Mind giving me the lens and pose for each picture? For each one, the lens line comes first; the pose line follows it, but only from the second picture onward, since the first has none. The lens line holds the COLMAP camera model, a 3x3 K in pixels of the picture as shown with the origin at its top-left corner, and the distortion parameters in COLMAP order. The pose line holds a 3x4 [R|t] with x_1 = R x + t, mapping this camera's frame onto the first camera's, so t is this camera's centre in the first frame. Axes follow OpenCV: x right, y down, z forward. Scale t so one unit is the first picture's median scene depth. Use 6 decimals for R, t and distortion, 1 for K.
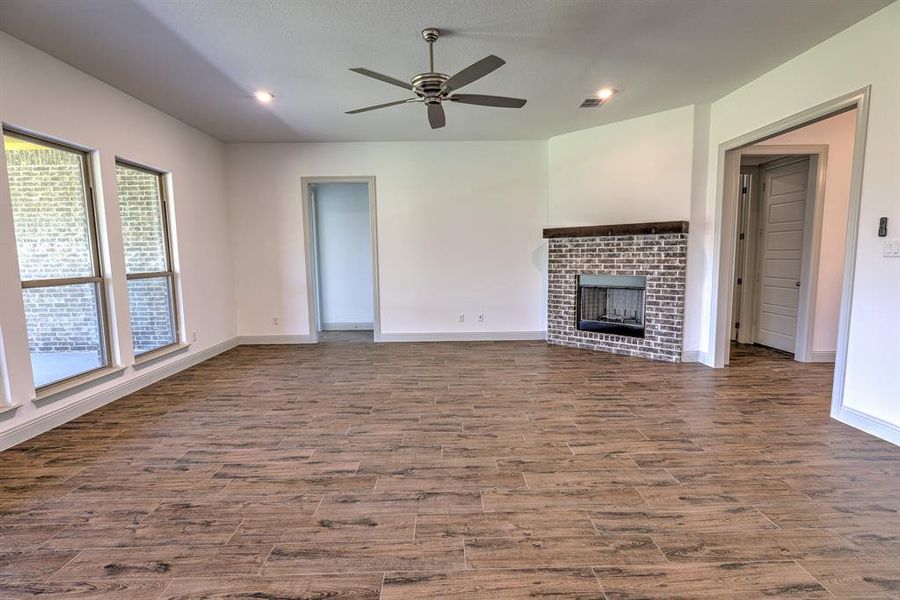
lens RADIAL K [[422.8, 0, 450.0], [0, 422.8, 300.0], [0, 0, 1]] dist [-0.001339, -0.000076]
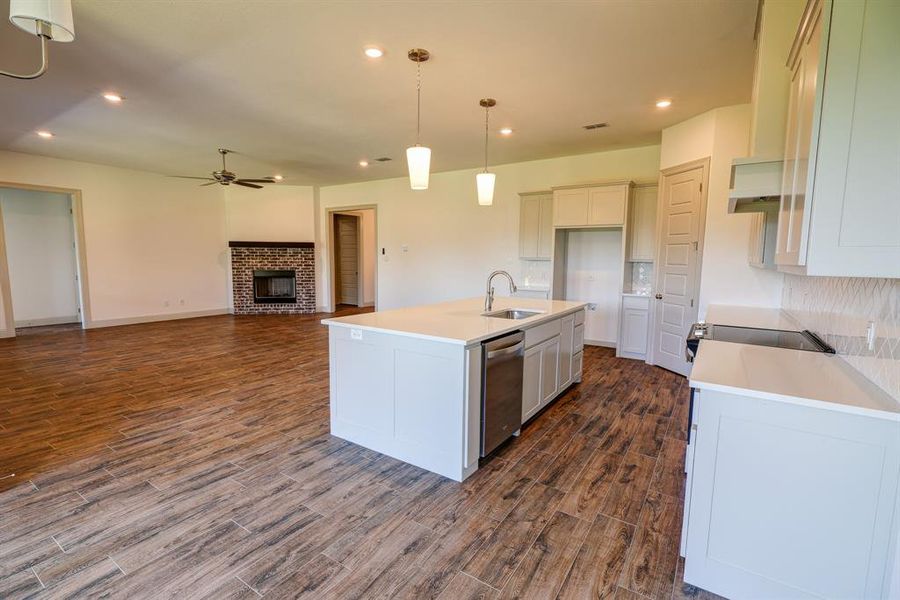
lens RADIAL K [[412.6, 0, 450.0], [0, 412.6, 300.0], [0, 0, 1]] dist [-0.001775, -0.000024]
pose [[0.563611, -0.066641, 0.823348, -0.697568], [0.072521, 0.996884, 0.031044, 0.072909], [-0.822851, 0.042213, 0.566688, -0.631673]]
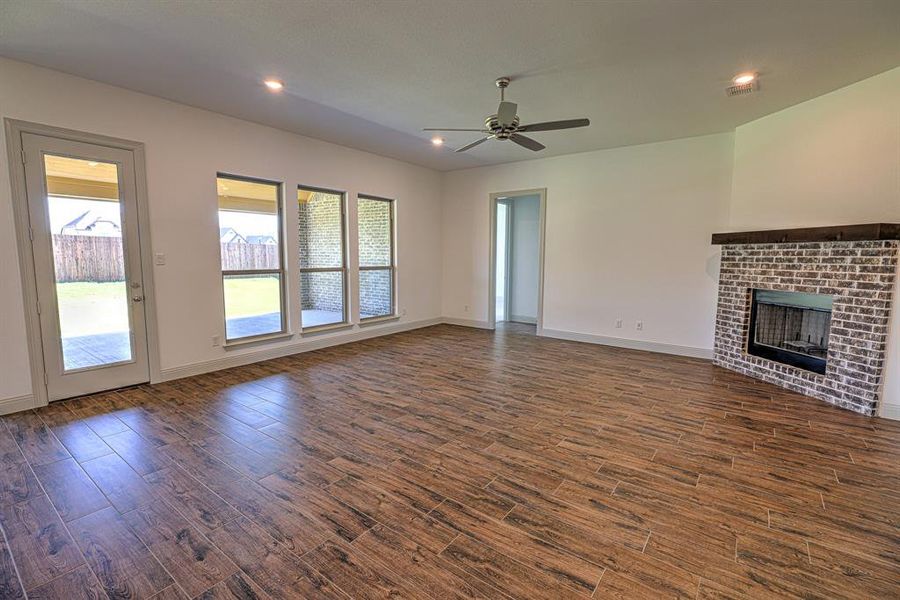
lens RADIAL K [[412.6, 0, 450.0], [0, 412.6, 300.0], [0, 0, 1]] dist [-0.001775, -0.000024]
pose [[0.786539, 0.087670, -0.611286, 0.386152], [-0.085754, 0.995787, 0.032476, -0.013260], [0.611558, 0.026877, 0.790743, -0.017301]]
